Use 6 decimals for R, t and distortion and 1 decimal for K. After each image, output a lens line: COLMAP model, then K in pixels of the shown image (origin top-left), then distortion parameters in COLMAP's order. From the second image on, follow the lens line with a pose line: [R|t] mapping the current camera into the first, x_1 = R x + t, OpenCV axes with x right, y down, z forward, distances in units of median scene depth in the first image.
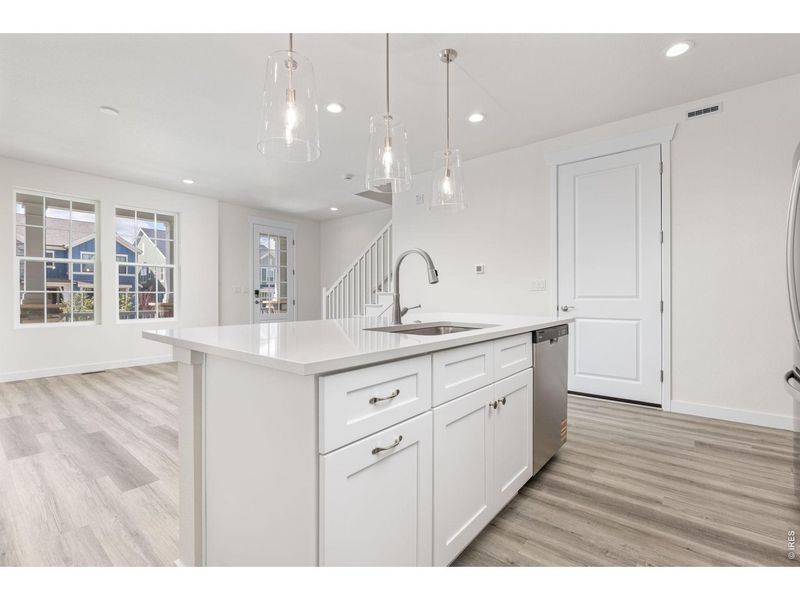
lens RADIAL K [[366.5, 0, 395.7], [0, 366.5, 297.9], [0, 0, 1]] dist [0.013724, -0.000410]
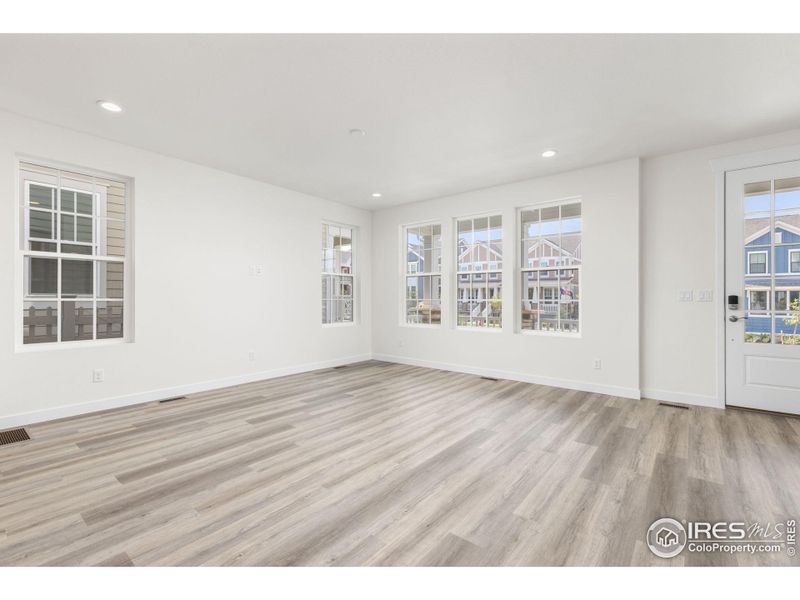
lens RADIAL K [[366.5, 0, 395.7], [0, 366.5, 297.9], [0, 0, 1]] dist [0.013724, -0.000410]
pose [[0.015737, 0.004352, -0.999867, 0.372269], [-0.004893, 0.999979, 0.004275, -0.048884], [0.999864, 0.004825, 0.015758, 1.455090]]
